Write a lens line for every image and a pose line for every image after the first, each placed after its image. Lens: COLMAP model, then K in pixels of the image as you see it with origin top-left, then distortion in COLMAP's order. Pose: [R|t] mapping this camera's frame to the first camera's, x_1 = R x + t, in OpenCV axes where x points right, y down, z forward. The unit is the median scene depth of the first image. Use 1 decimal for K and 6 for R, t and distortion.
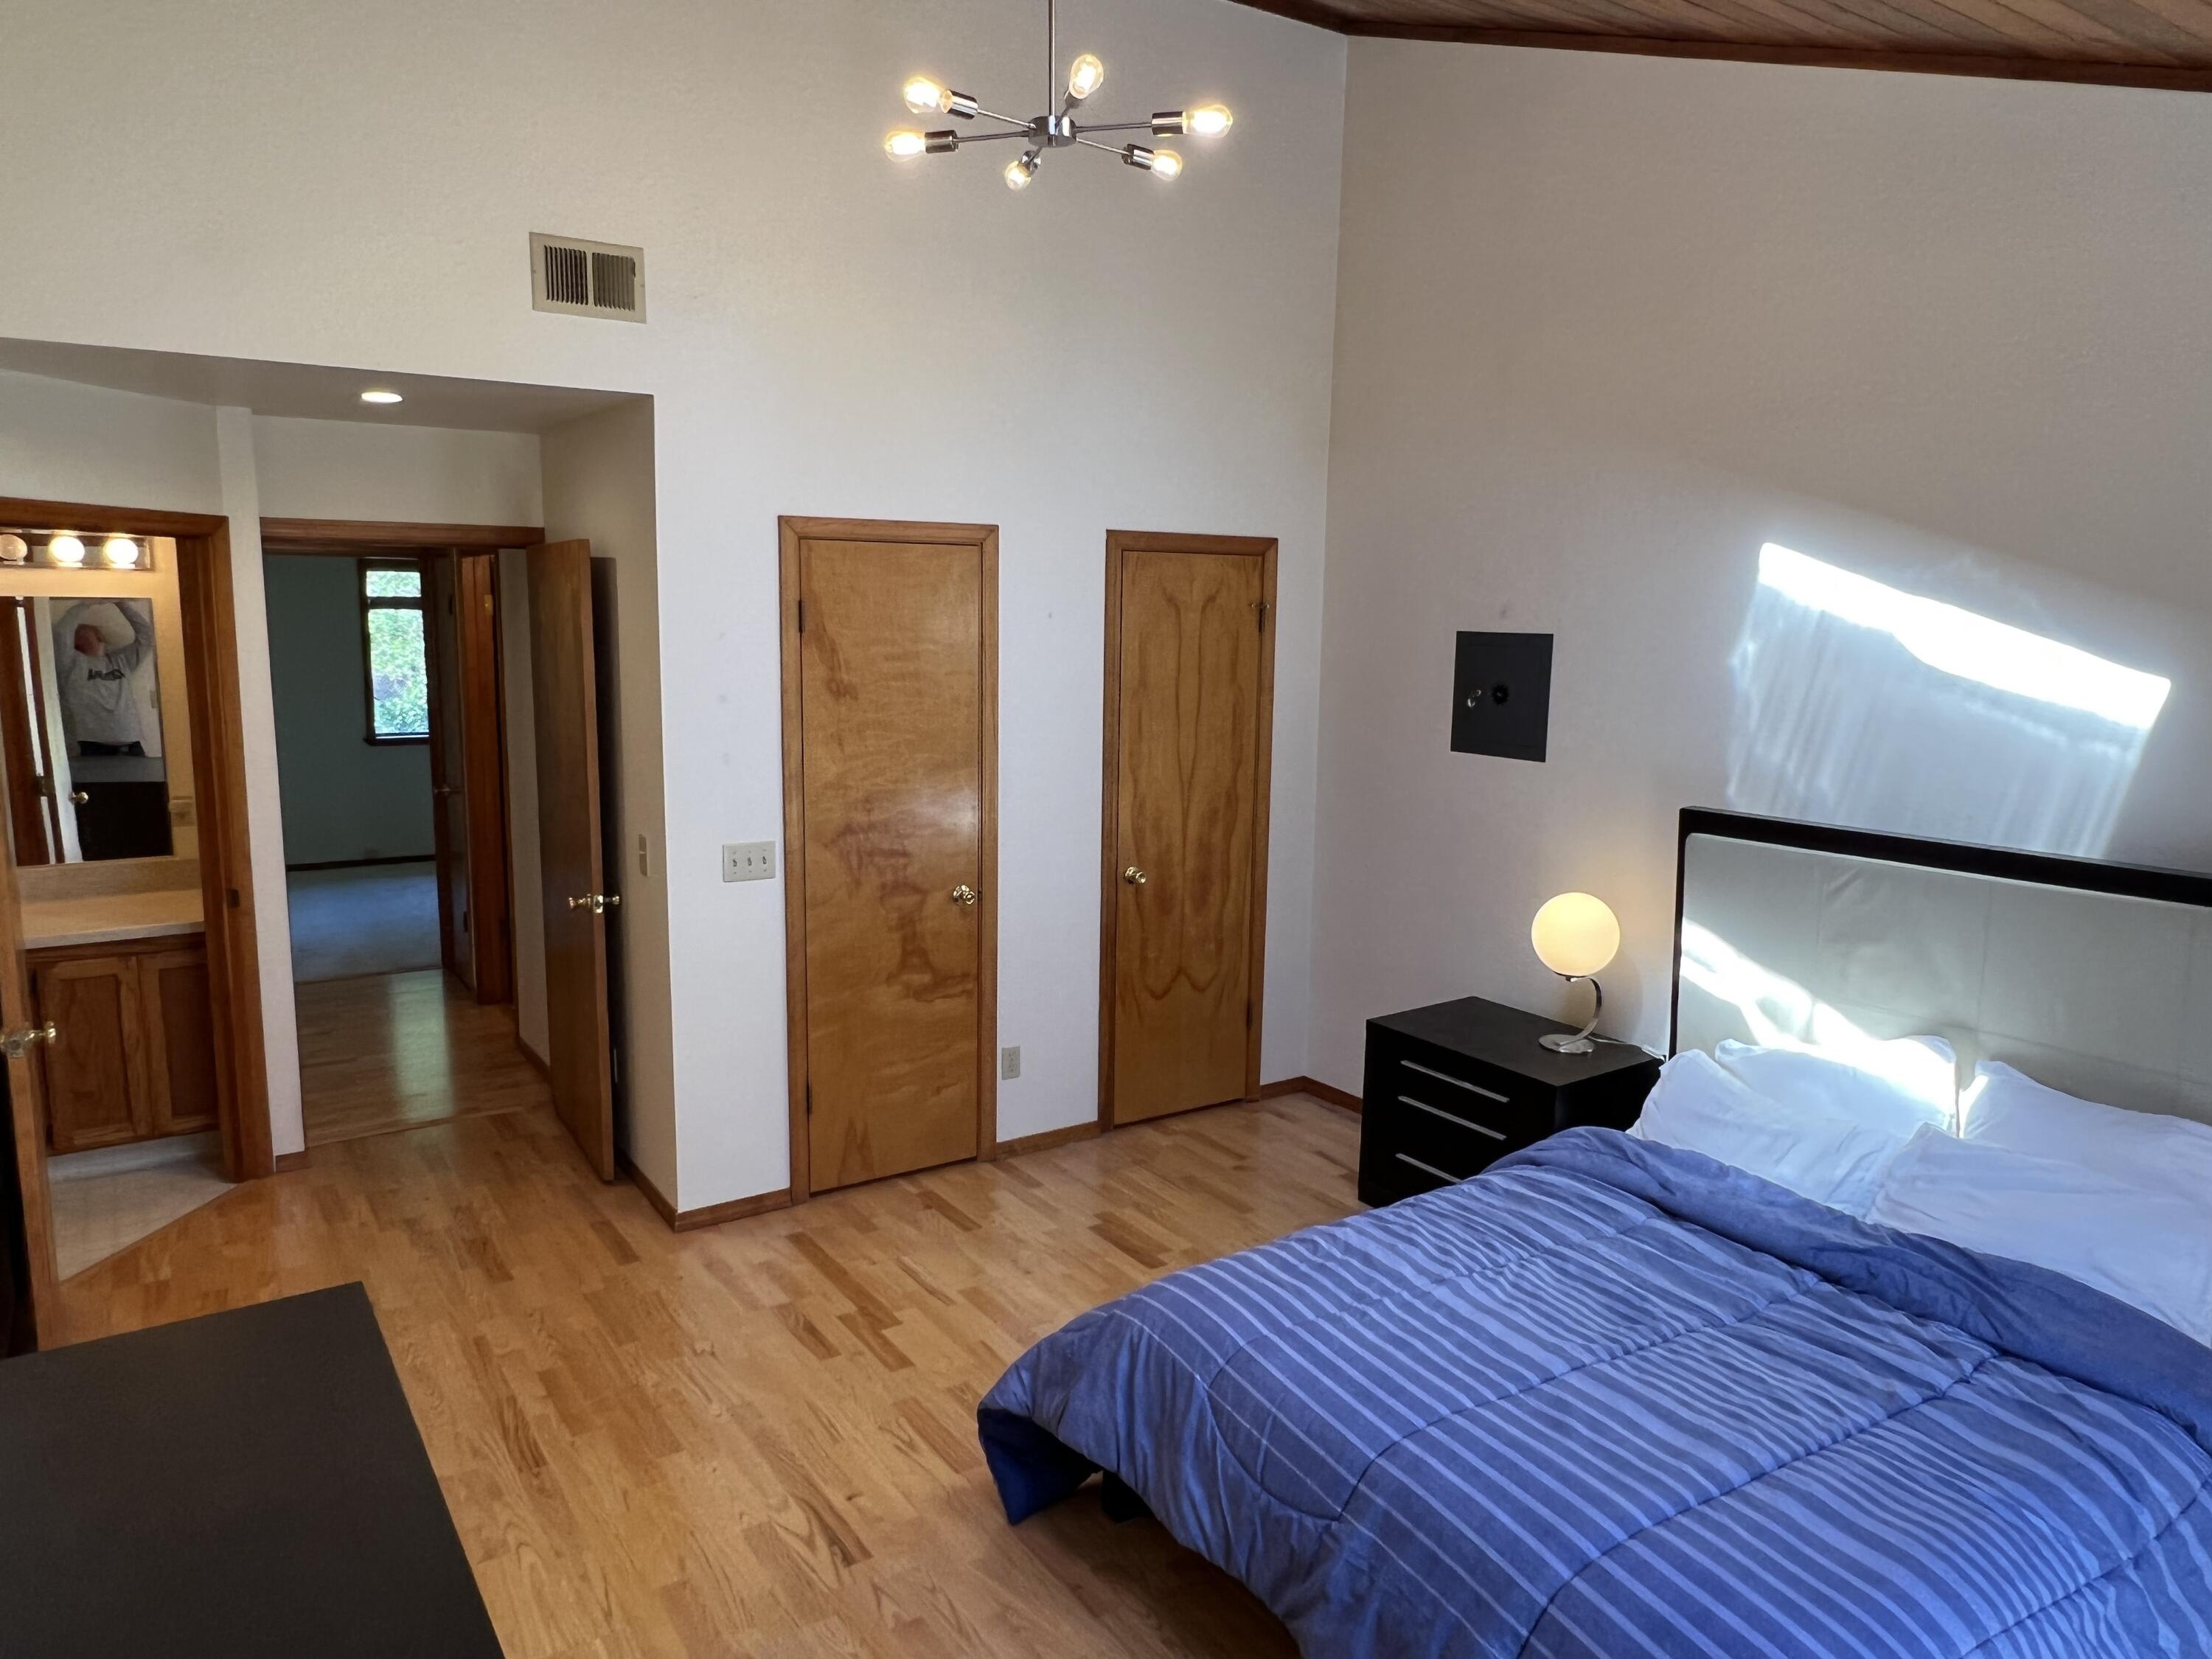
lens RADIAL K [[1475.2, 0, 1080.3], [0, 1475.2, 831.0], [0, 0, 1]] dist [0.000009, -0.004166]
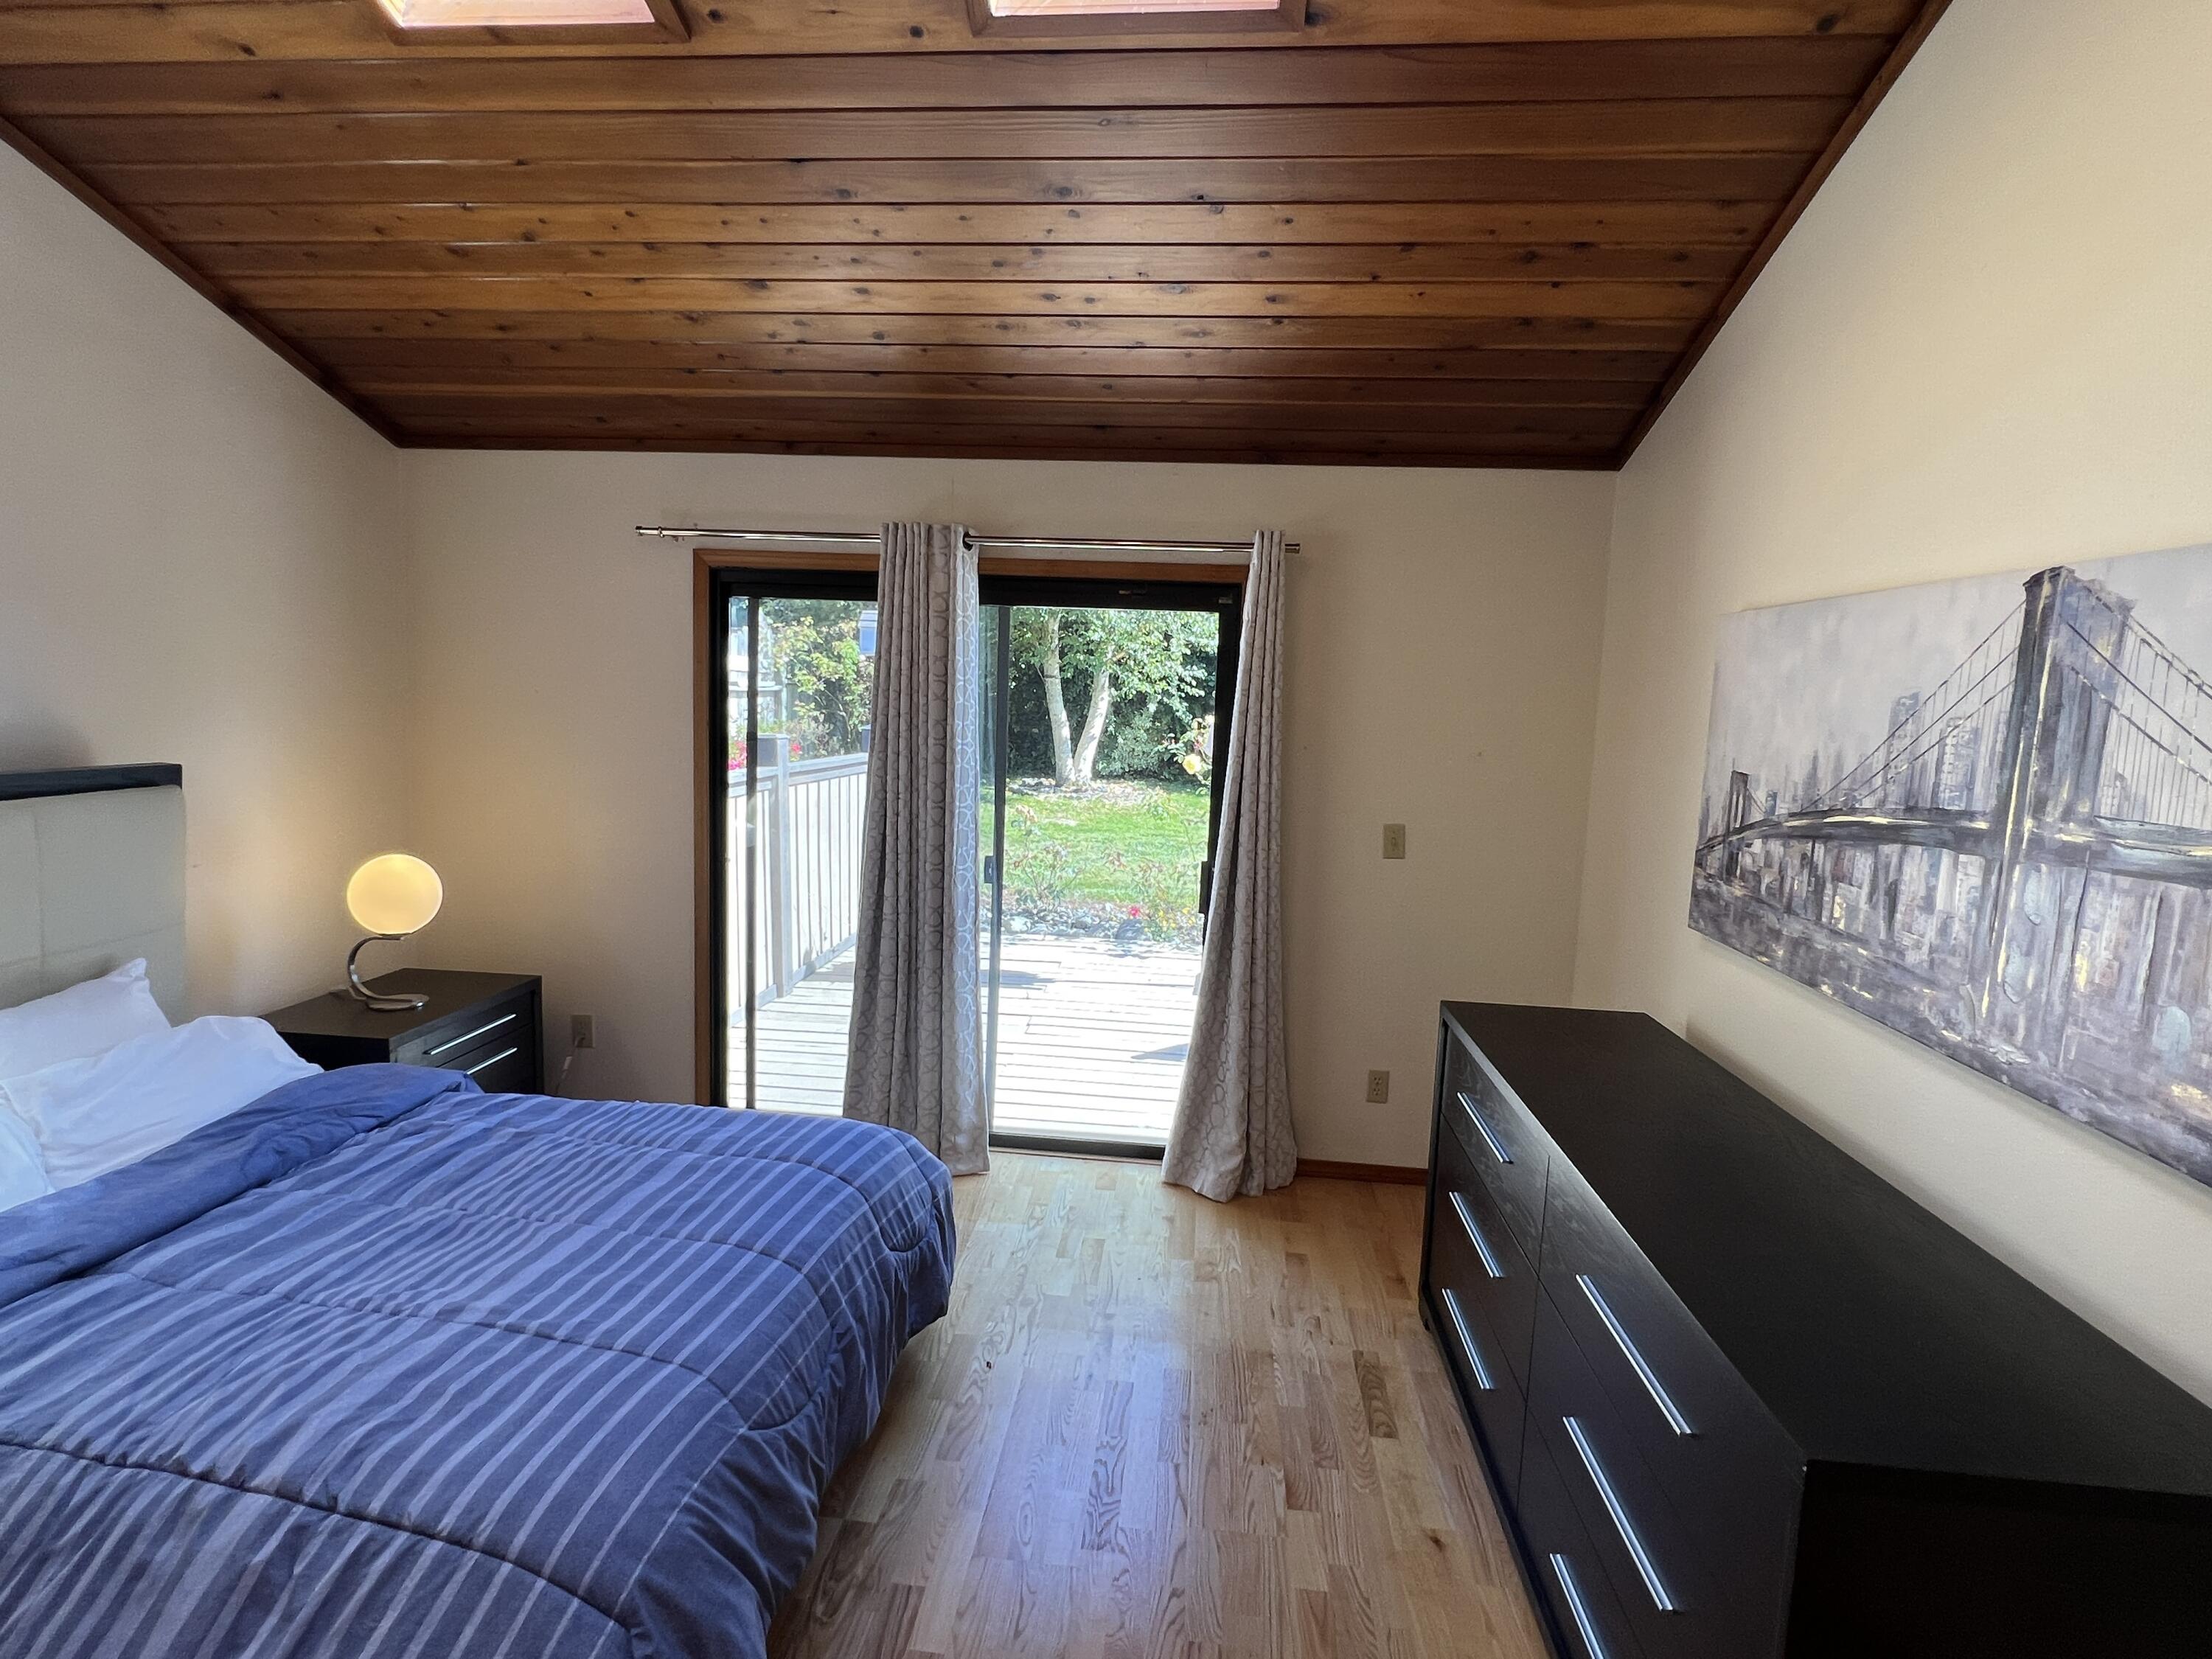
lens RADIAL K [[1125.6, 0, 1103.0], [0, 1125.6, 821.6], [0, 0, 1]] dist [-0.001967, -0.000320]
pose [[-0.781887, -0.109797, 0.613676, -0.386924], [0.049436, 0.970349, 0.236598, -0.092197], [-0.621458, 0.215331, -0.753275, 1.147706]]
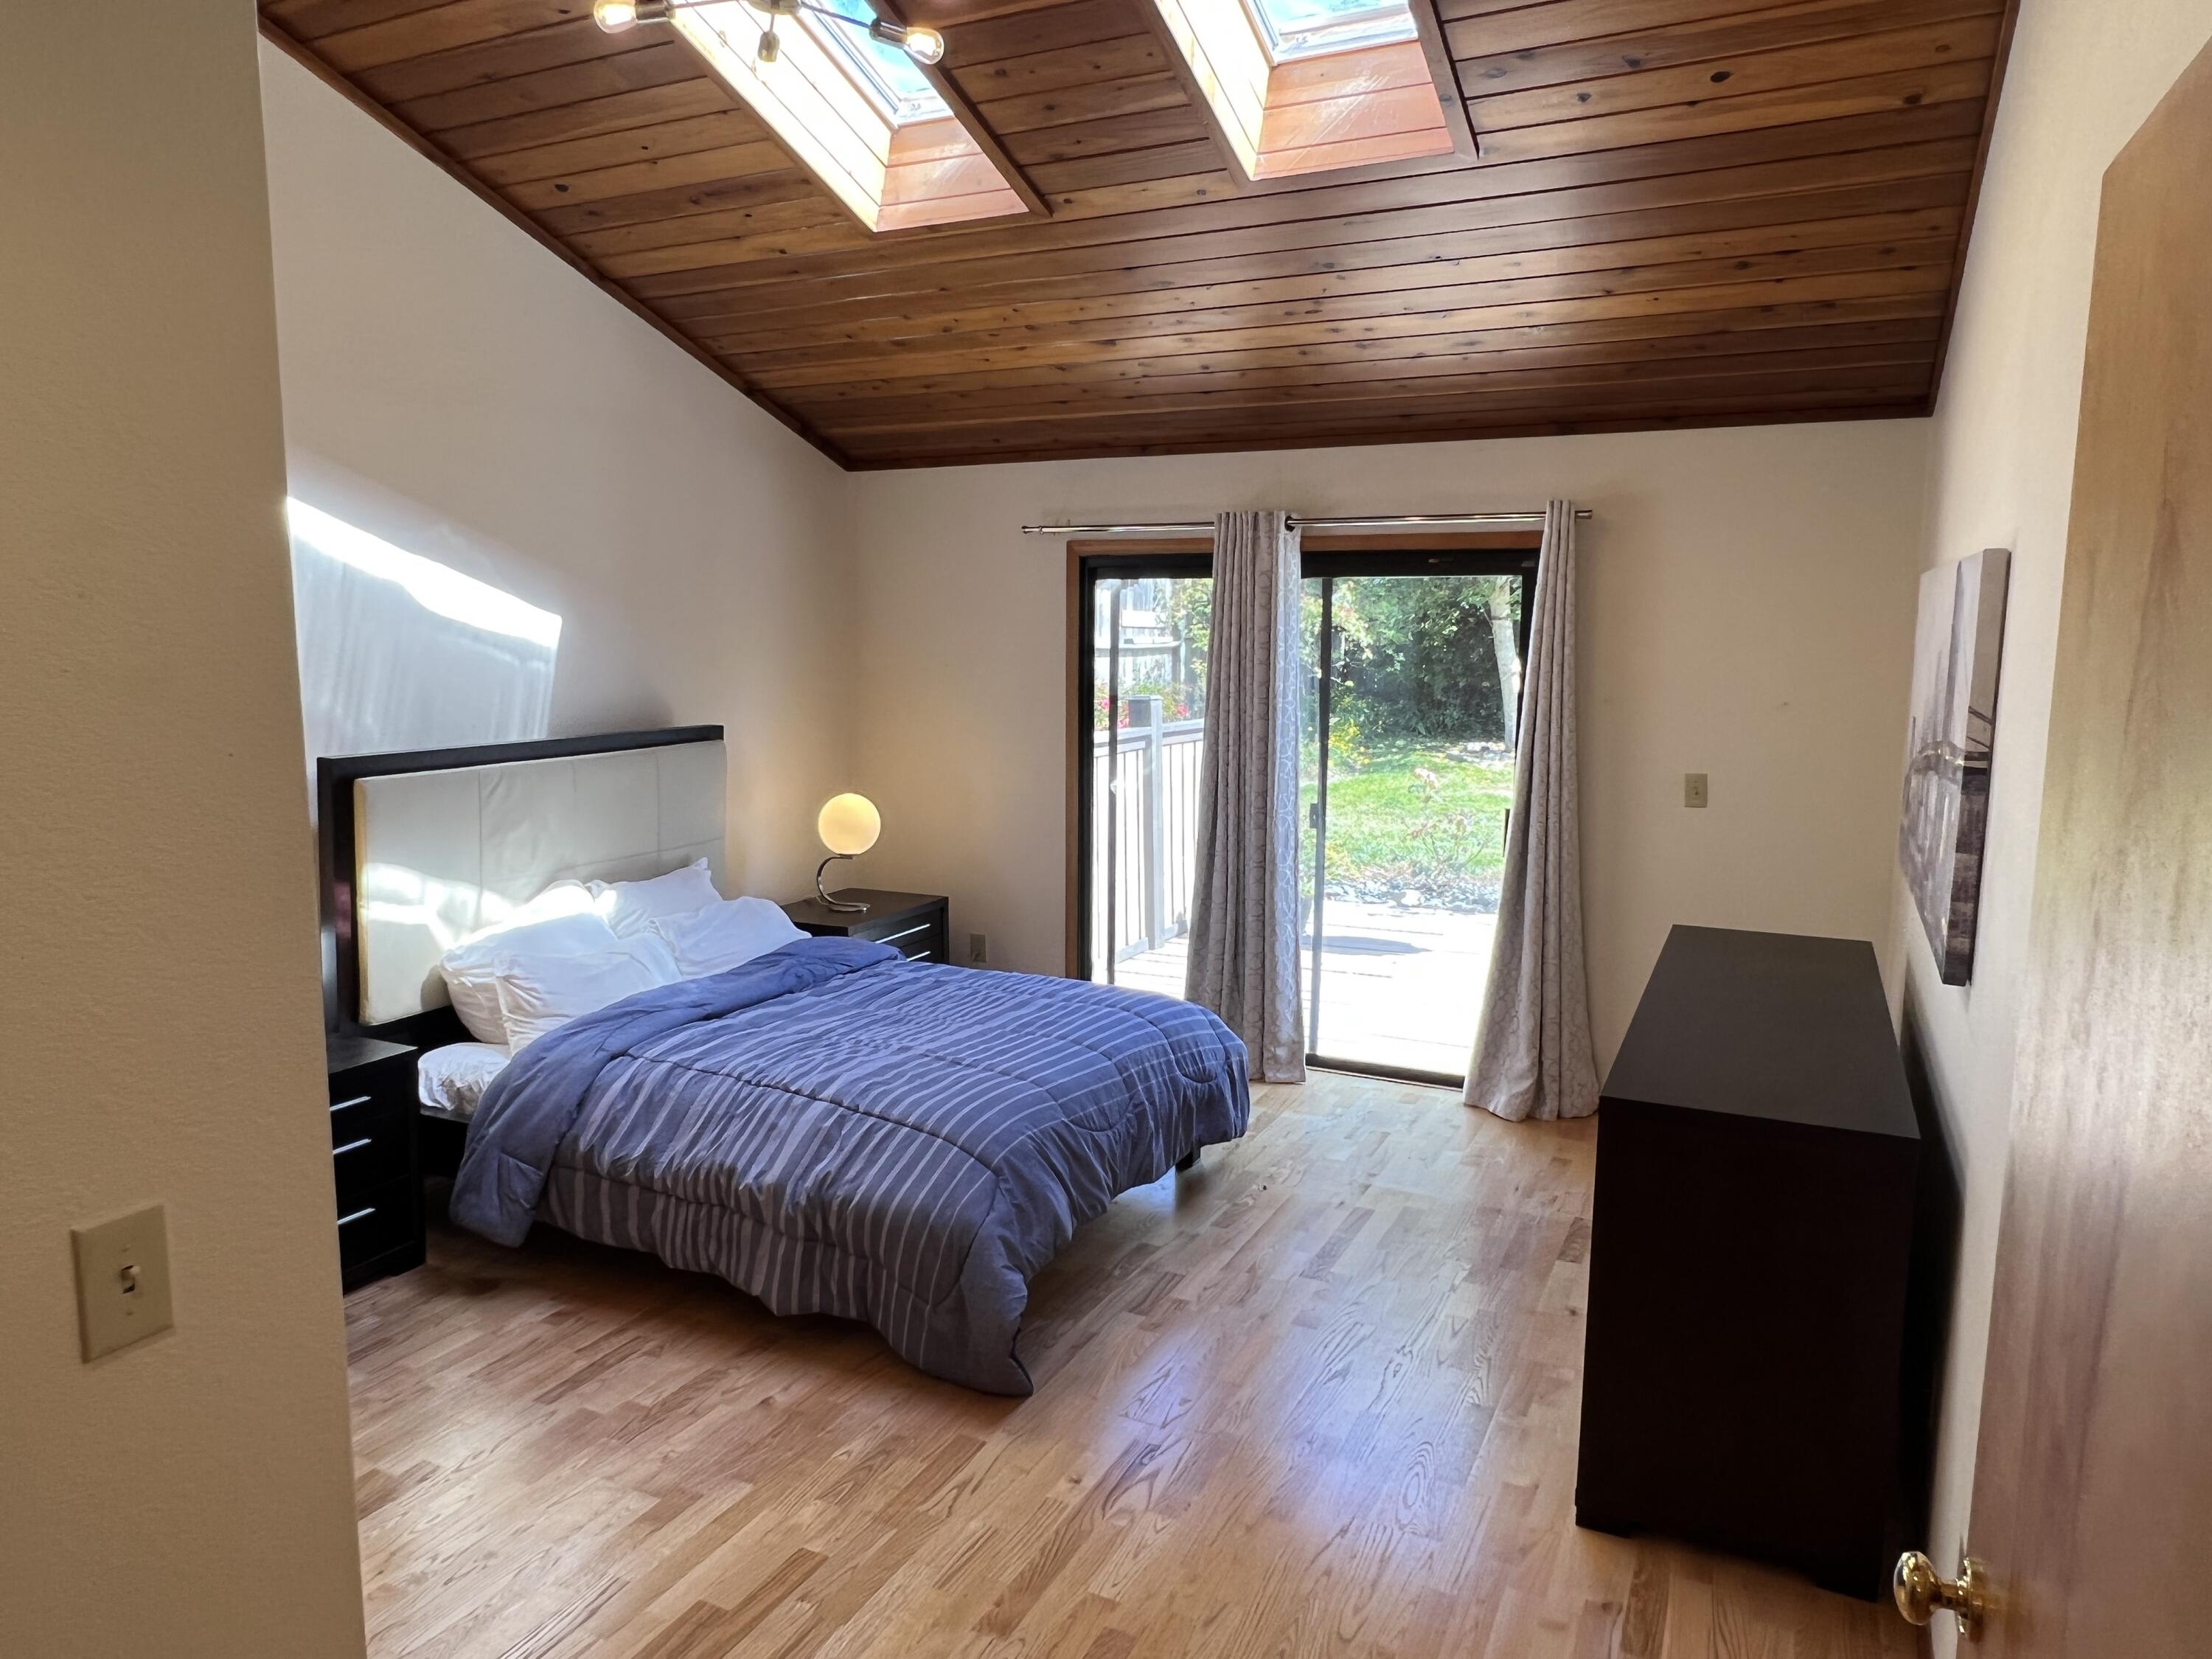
lens RADIAL K [[1475.2, 0, 1080.3], [0, 1475.2, 831.0], [0, 0, 1]] dist [0.000009, -0.004166]
pose [[-0.509885, -0.131343, 0.850157, -0.958137], [0.121446, 0.967387, 0.222292, -0.175630], [-0.851627, 0.216591, -0.477304, 1.426616]]
